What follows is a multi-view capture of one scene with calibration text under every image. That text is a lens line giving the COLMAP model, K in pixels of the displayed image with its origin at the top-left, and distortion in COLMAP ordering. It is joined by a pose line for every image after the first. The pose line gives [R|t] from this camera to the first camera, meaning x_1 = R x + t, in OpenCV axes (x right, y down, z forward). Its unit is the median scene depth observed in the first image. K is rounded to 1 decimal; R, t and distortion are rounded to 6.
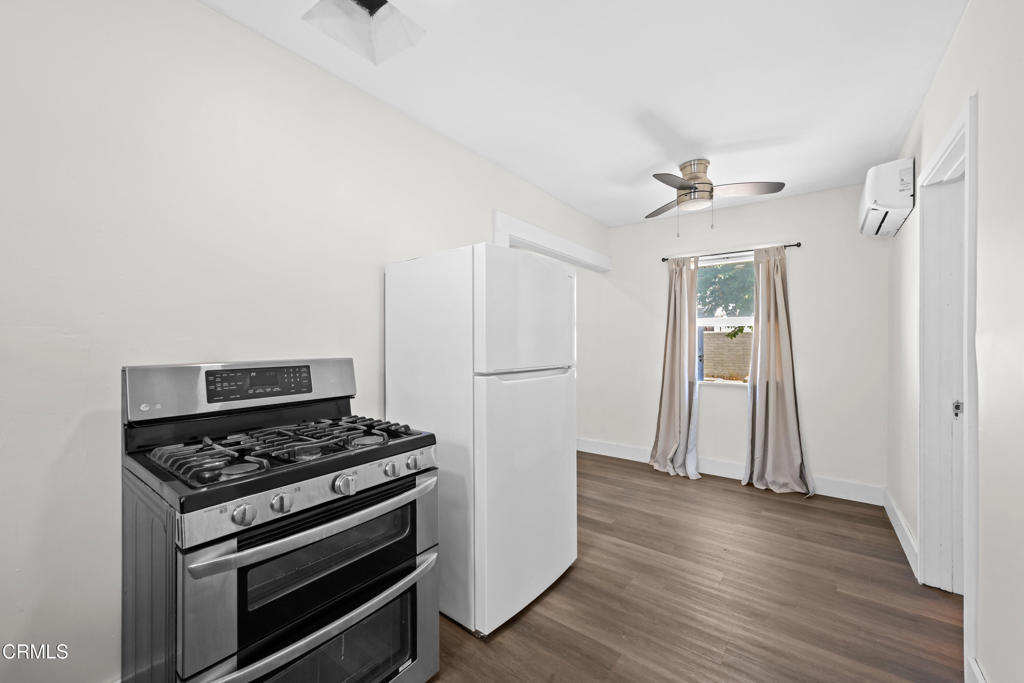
lens RADIAL K [[405.0, 0, 514.5], [0, 405.0, 344.8], [0, 0, 1]] dist [0.001699, -0.000095]
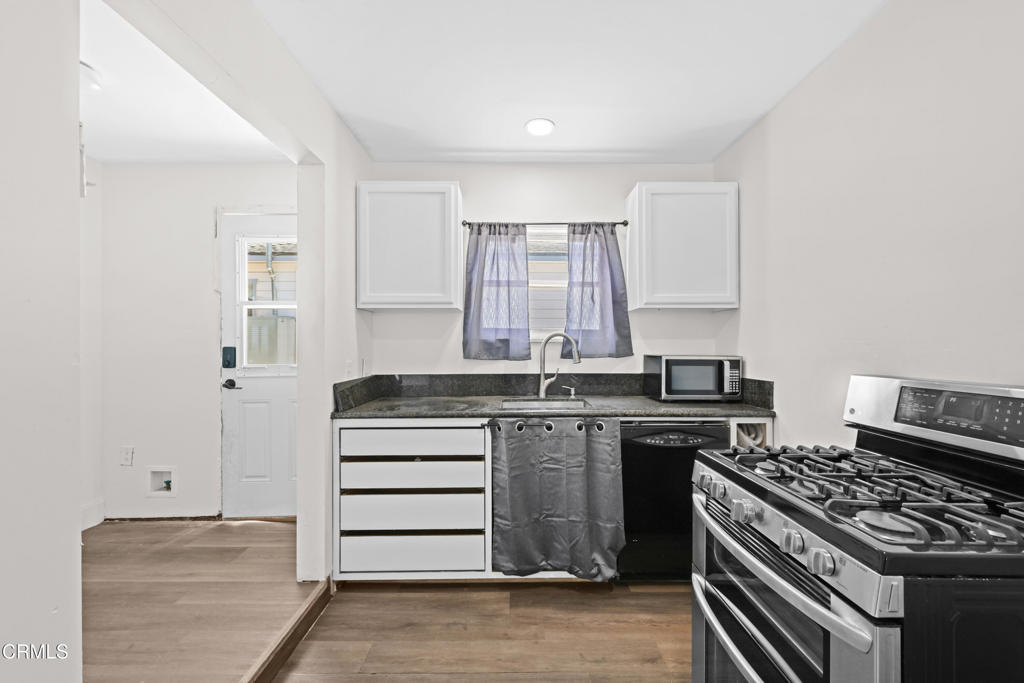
lens RADIAL K [[433.5, 0, 512.2], [0, 433.5, 344.9], [0, 0, 1]] dist [0.016322, 0.000008]
pose [[-0.793352, -0.001791, -0.608761, 0.485052], [-0.002873, 0.999996, 0.000803, -0.023868], [0.608757, 0.002386, -0.793353, 1.192210]]
